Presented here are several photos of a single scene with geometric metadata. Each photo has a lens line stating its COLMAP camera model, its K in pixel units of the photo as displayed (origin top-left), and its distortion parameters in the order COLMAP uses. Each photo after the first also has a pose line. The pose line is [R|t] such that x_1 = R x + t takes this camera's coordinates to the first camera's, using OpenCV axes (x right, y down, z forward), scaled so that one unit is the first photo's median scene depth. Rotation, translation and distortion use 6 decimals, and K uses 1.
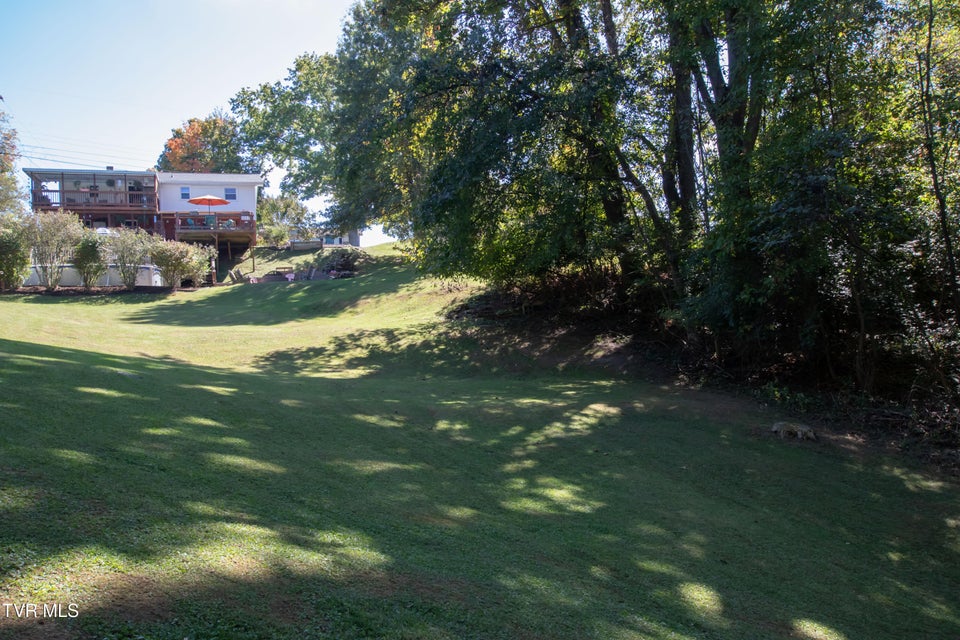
lens RADIAL K [[852.1, 0, 481.9], [0, 852.1, 319.2], [0, 0, 1]] dist [-0.001212, 0.007505]
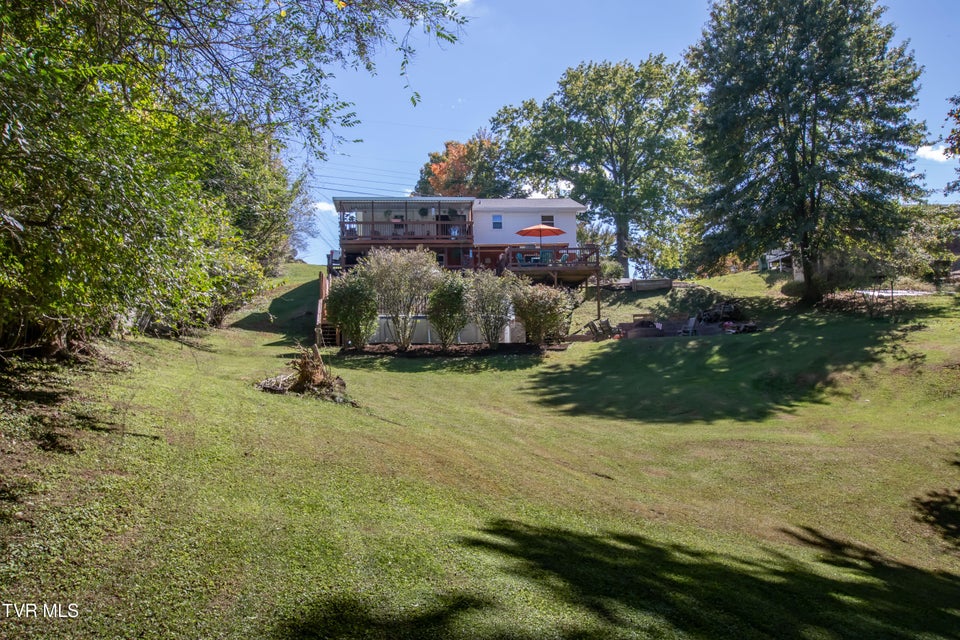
lens RADIAL K [[852.1, 0, 478.6], [0, 852.1, 320.5], [0, 0, 1]] dist [-0.001212, 0.007505]
pose [[0.977065, 0.008818, -0.212756, -0.196860], [-0.014165, 0.999621, -0.023622, -0.031552], [0.212467, 0.026094, 0.976820, 0.180443]]
